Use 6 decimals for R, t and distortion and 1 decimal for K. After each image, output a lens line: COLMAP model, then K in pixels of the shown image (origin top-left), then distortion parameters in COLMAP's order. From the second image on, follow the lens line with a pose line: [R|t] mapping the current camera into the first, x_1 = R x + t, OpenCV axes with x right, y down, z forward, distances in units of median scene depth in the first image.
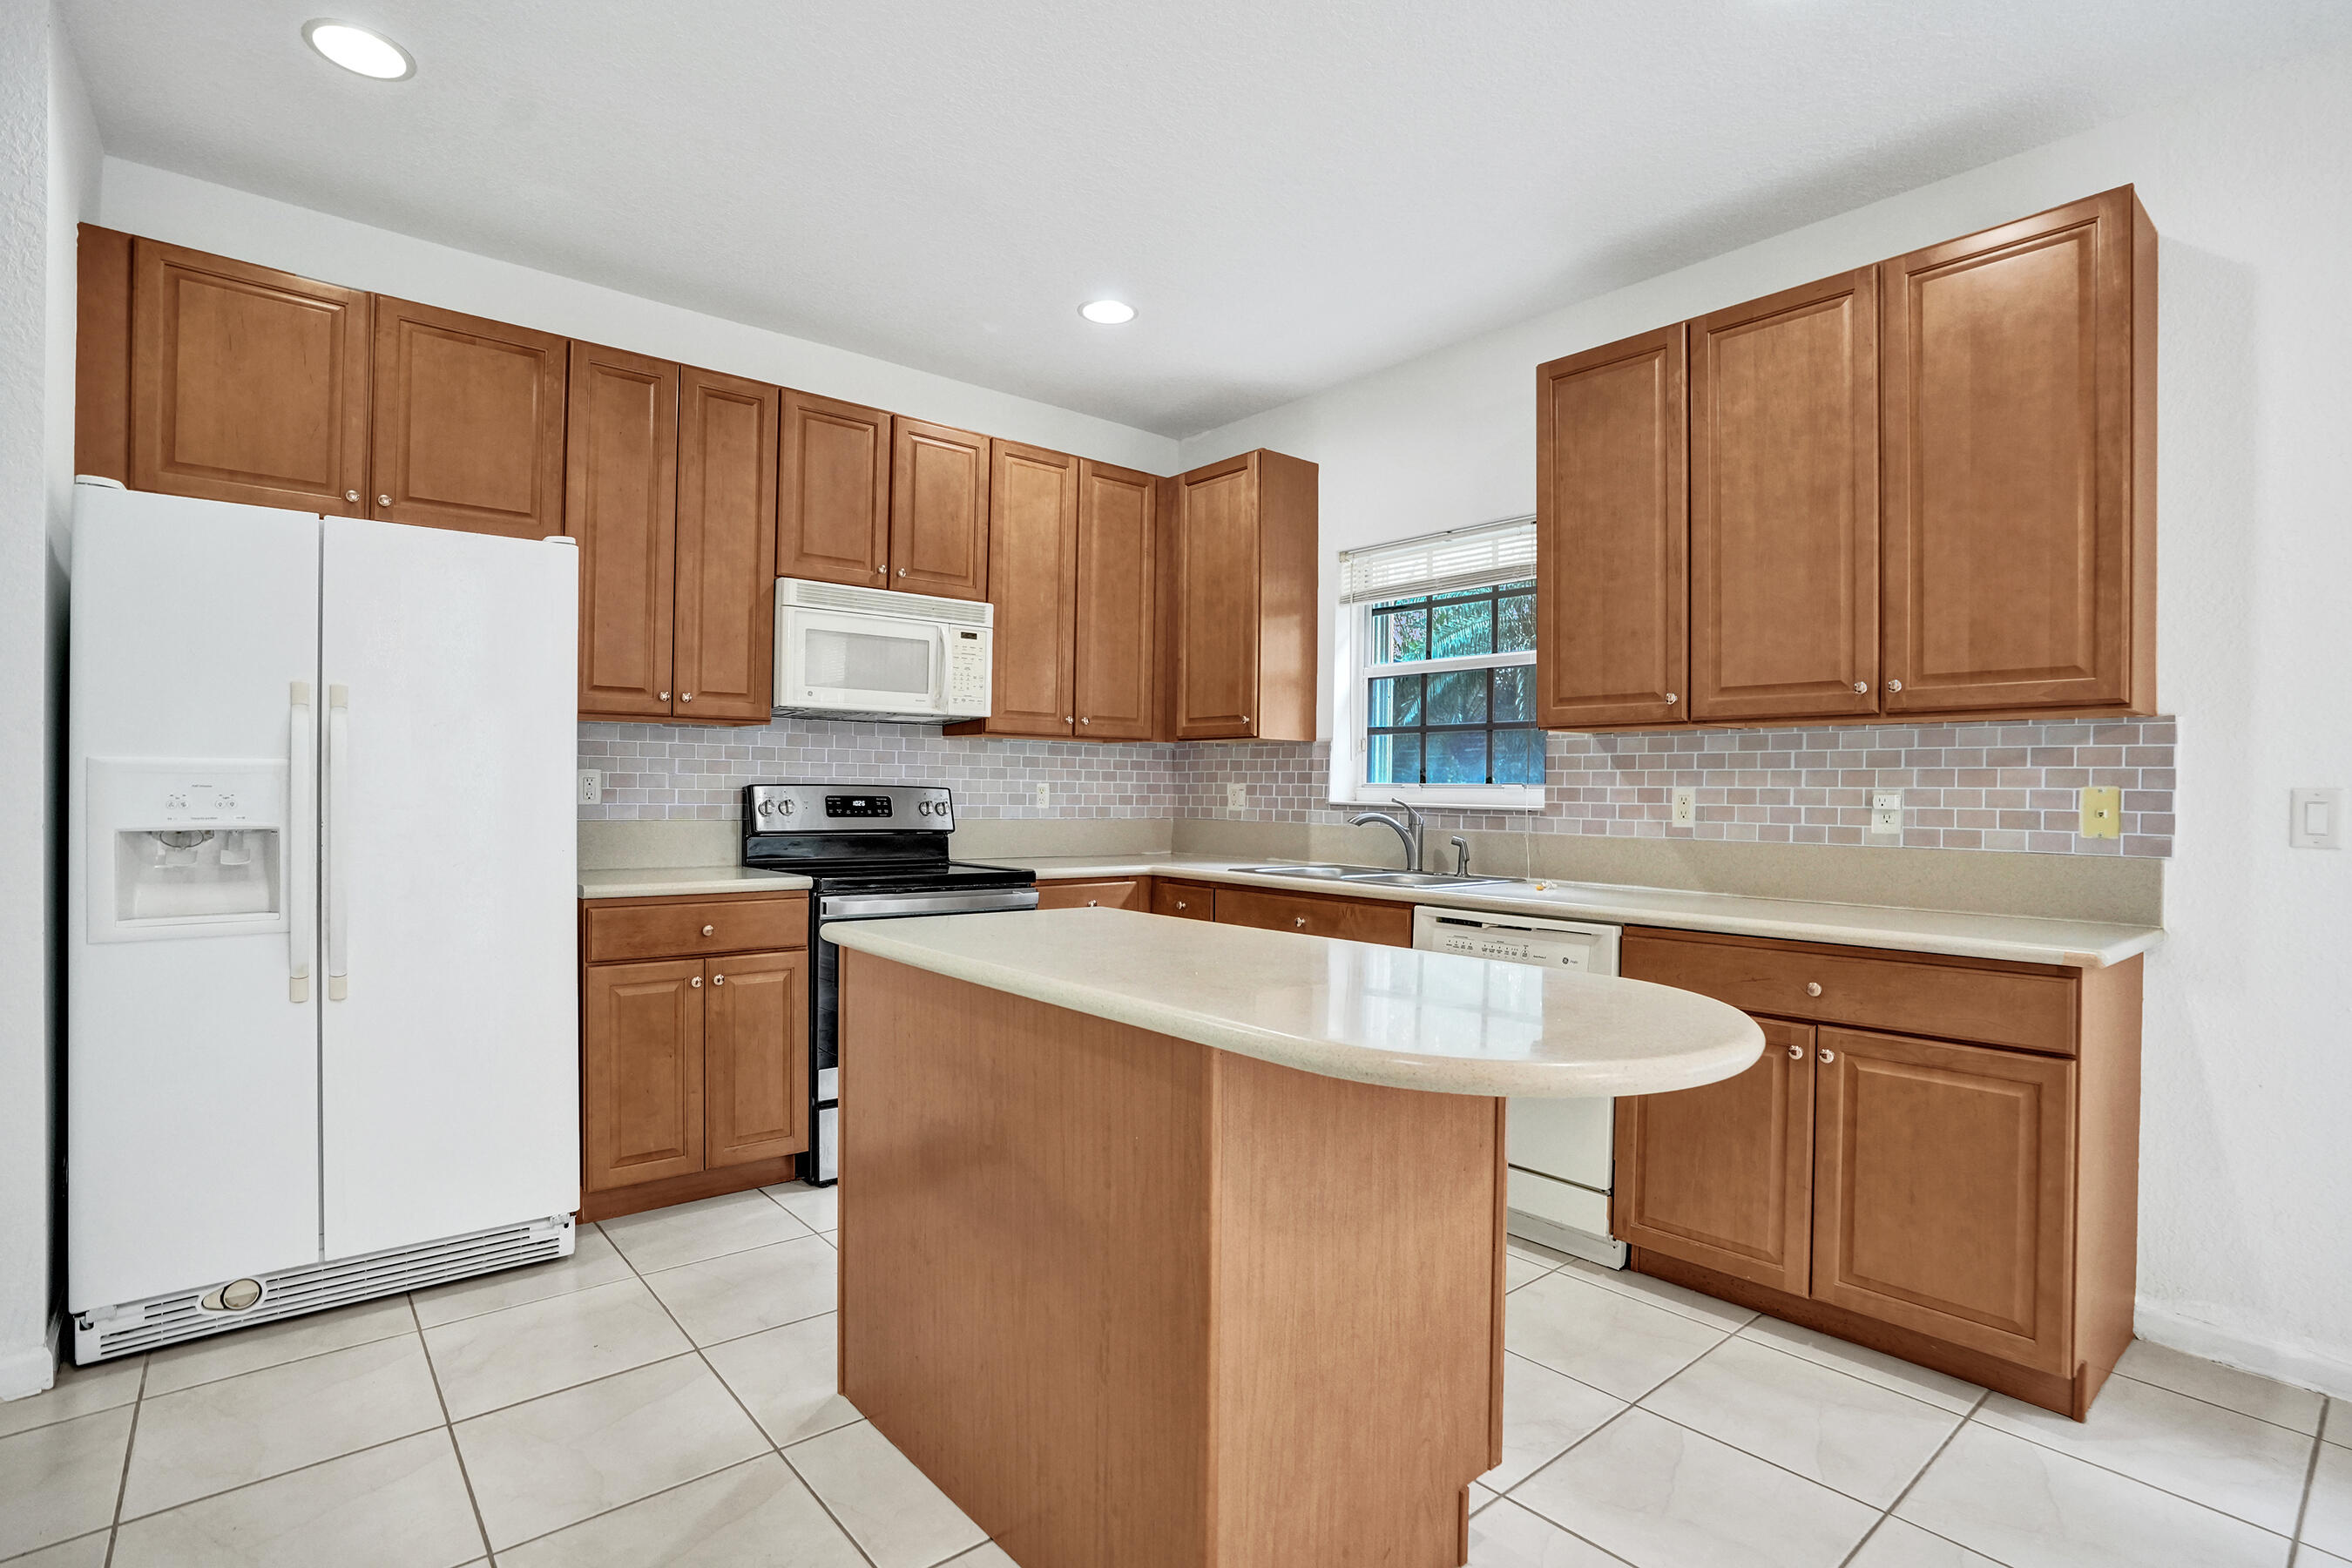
lens RADIAL K [[1125.7, 0, 1193.5], [0, 1125.7, 787.2], [0, 0, 1]] dist [-0.037055, 0.007828]
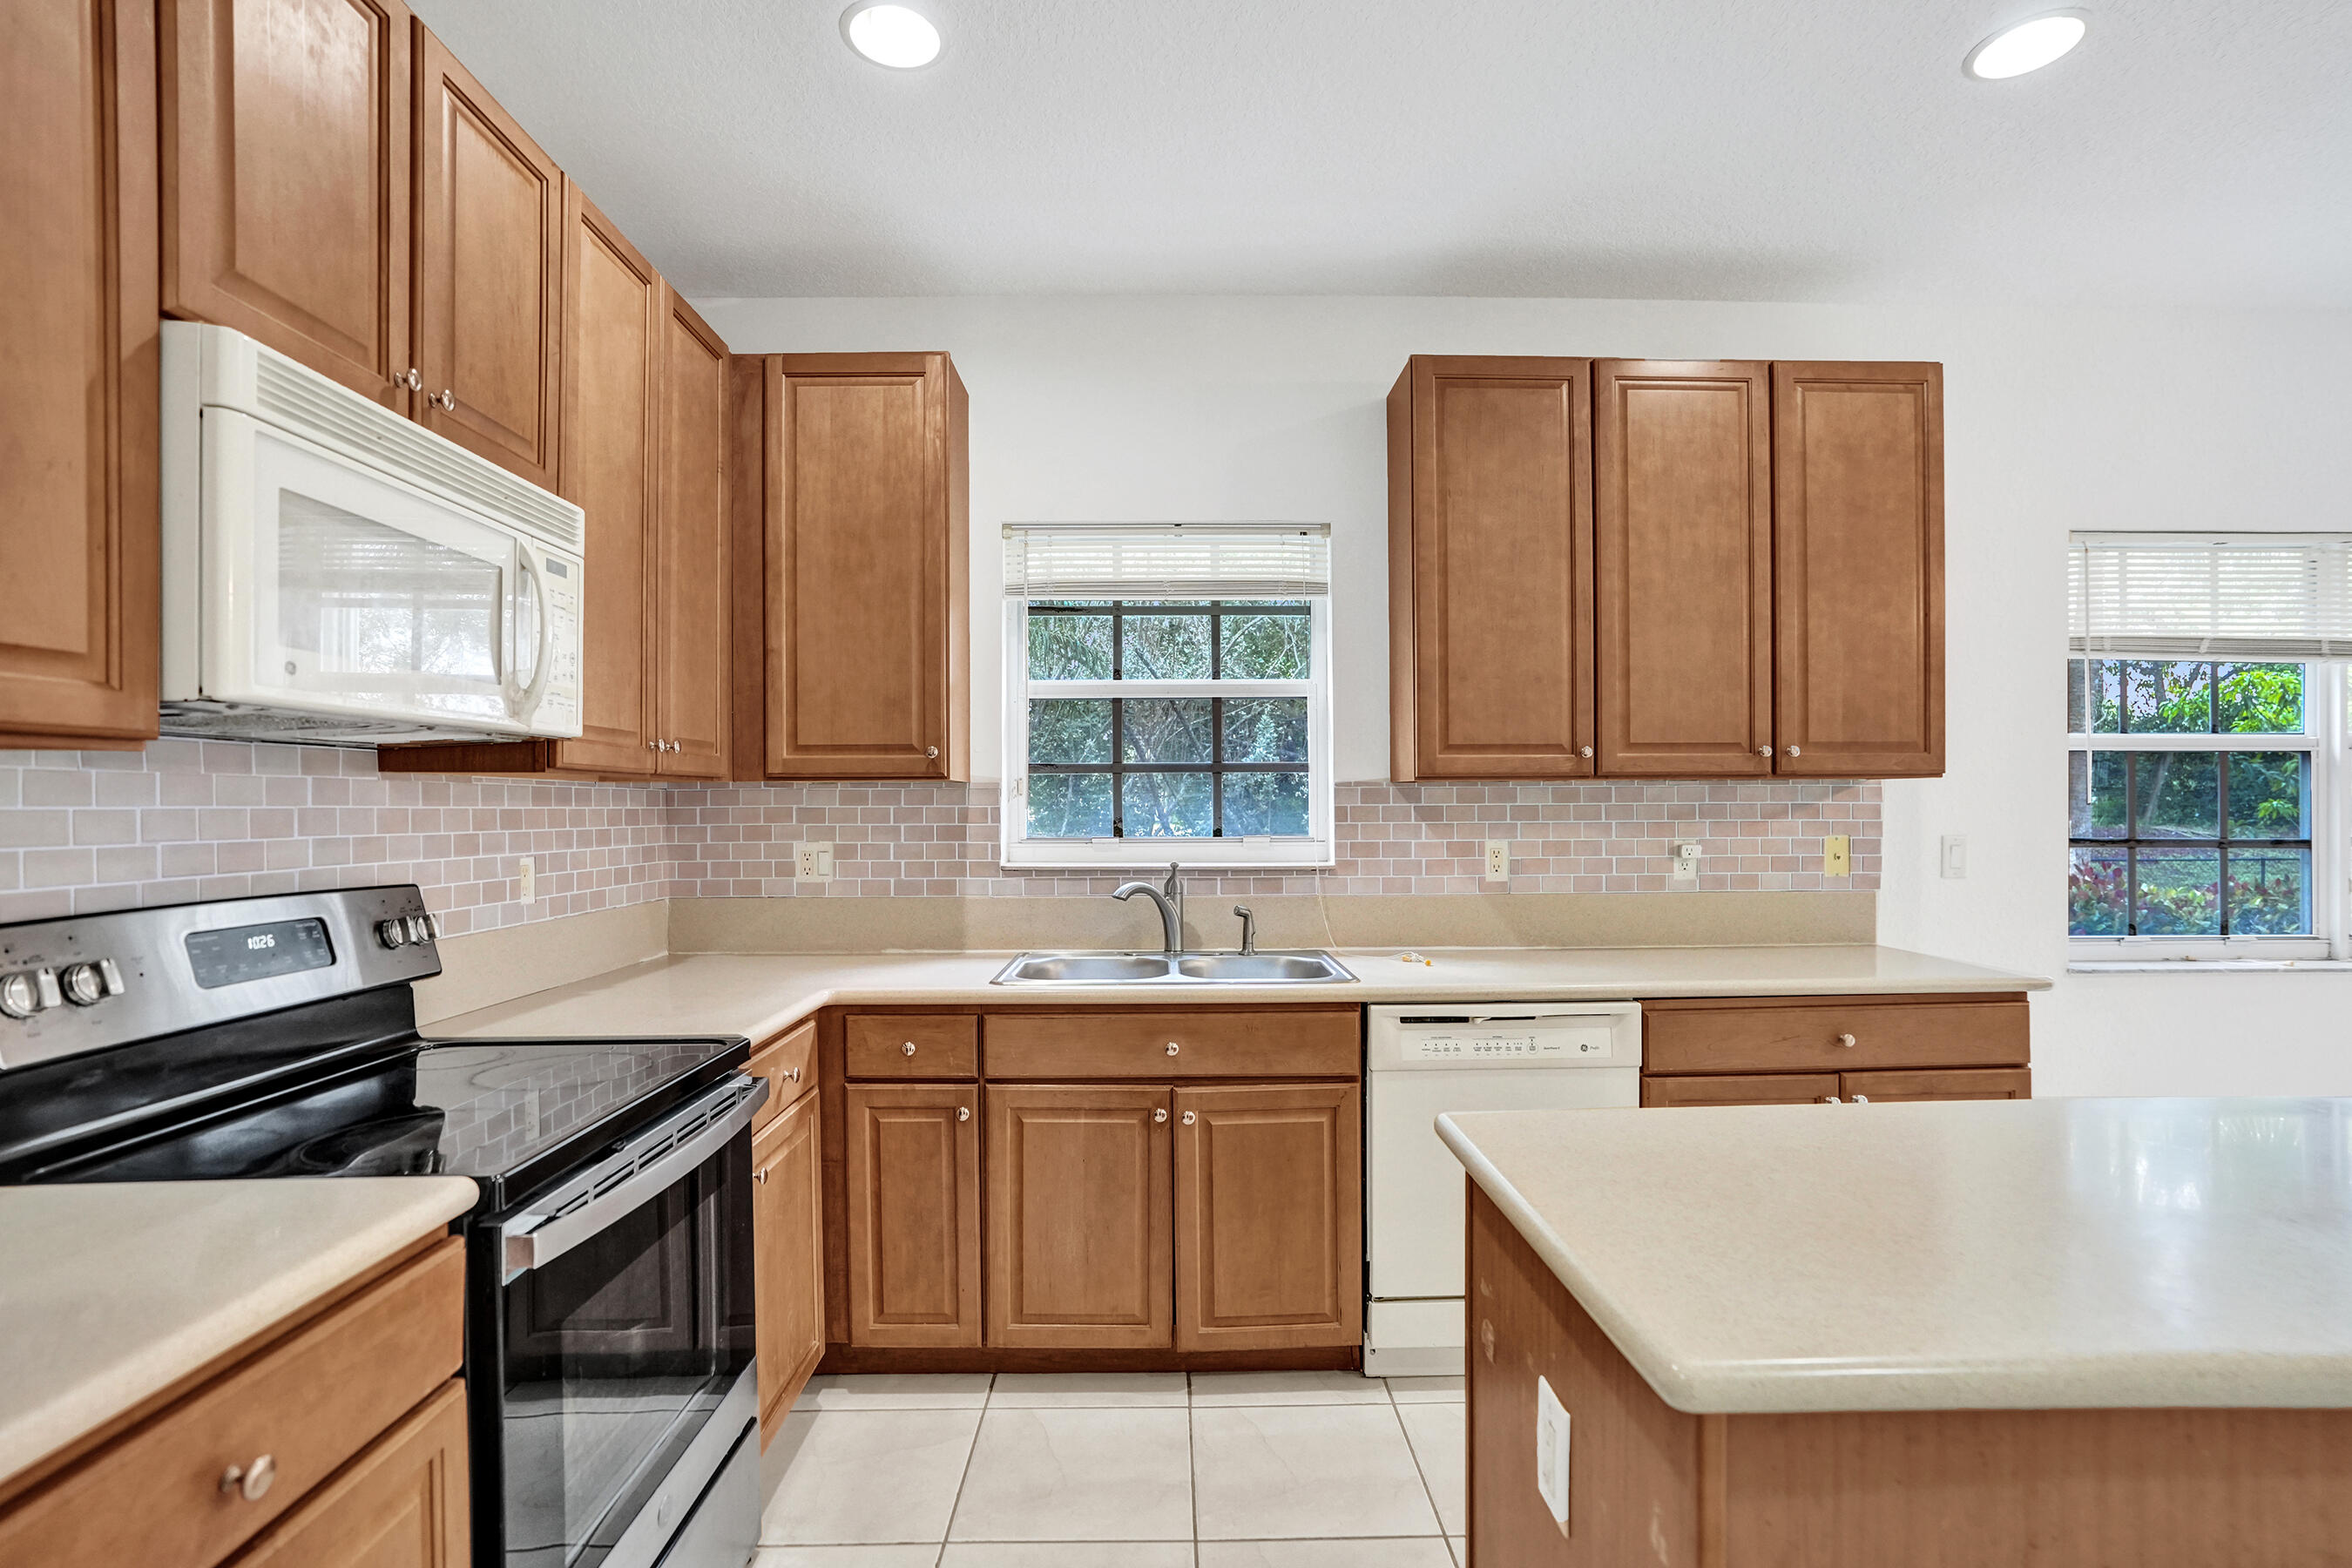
lens RADIAL K [[1108.2, 0, 1181.4], [0, 1108.2, 807.2], [0, 0, 1]] dist [-0.053863, 0.020140]
pose [[0.642335, -0.016403, 0.766248, -0.459785], [0.010933, 0.999865, 0.012240, -0.042496], [-0.766346, 0.000515, 0.642428, 0.594481]]
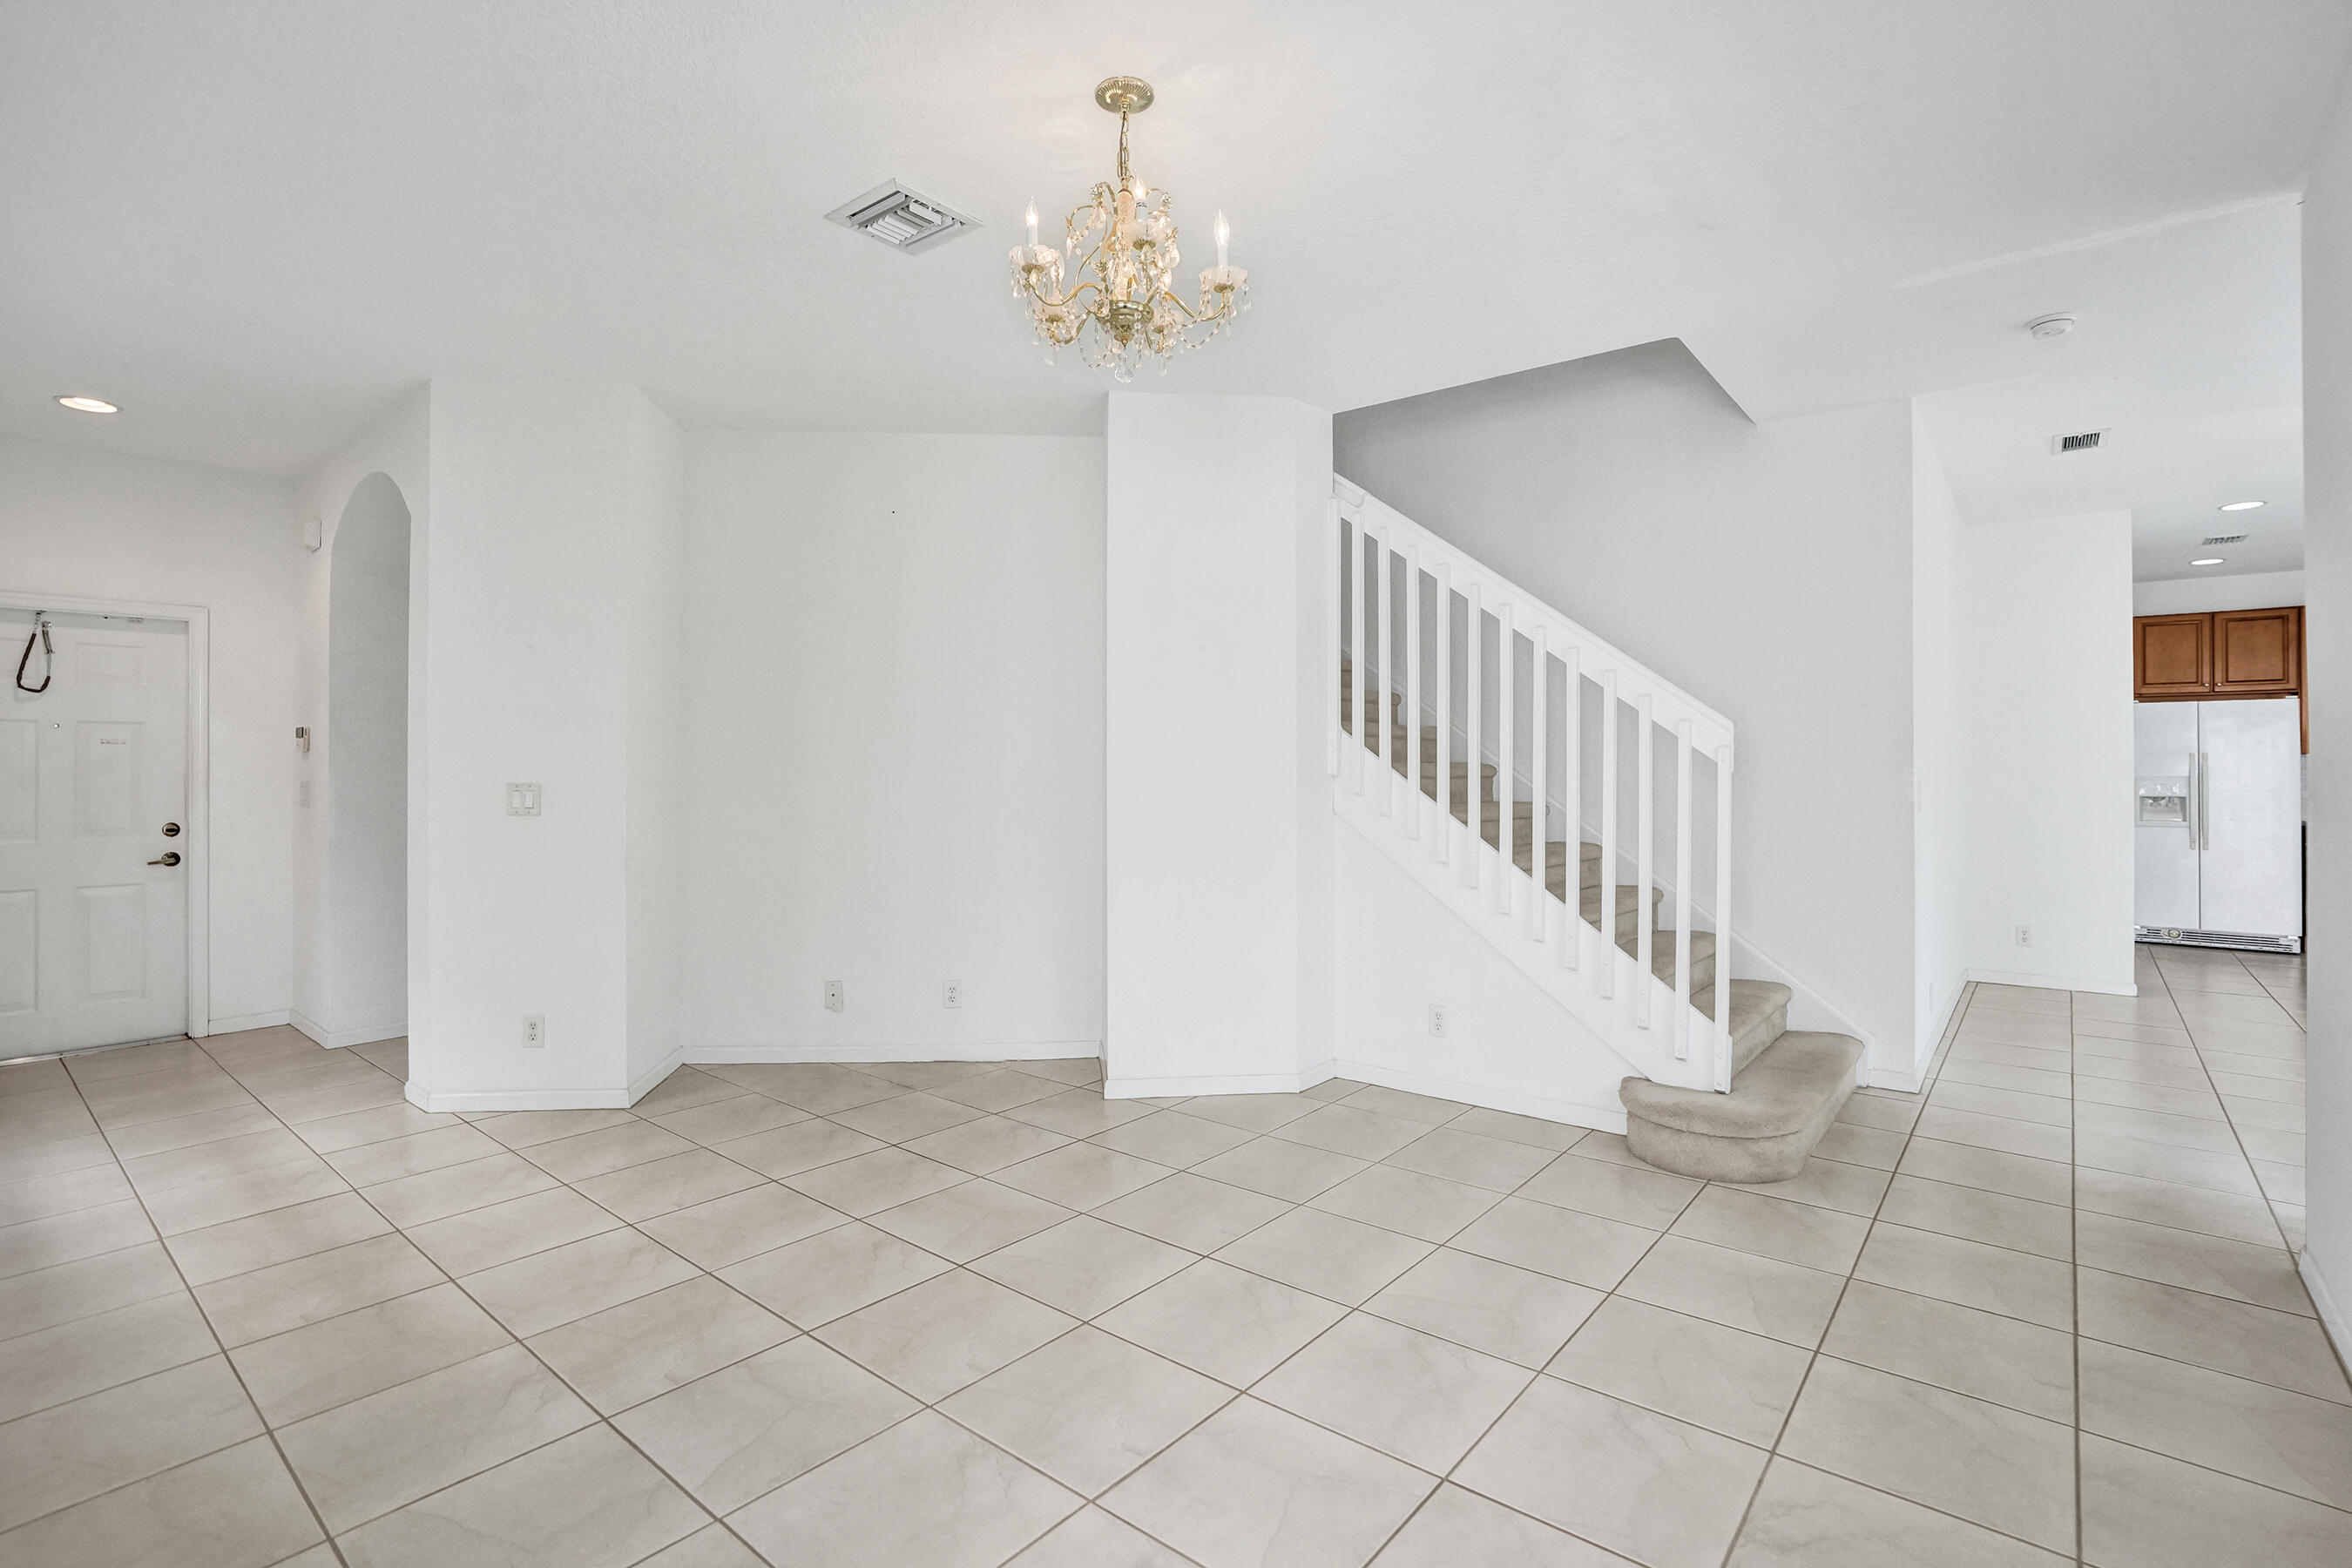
lens RADIAL K [[1108.2, 0, 1223.7], [0, 1108.2, 745.7], [0, 0, 1]] dist [-0.053863, 0.020140]
pose [[0.180884, -0.015748, -0.983378, 1.476978], [-0.001943, 0.999864, -0.016369, -0.047245], [0.983502, 0.004871, 0.180829, -1.967419]]
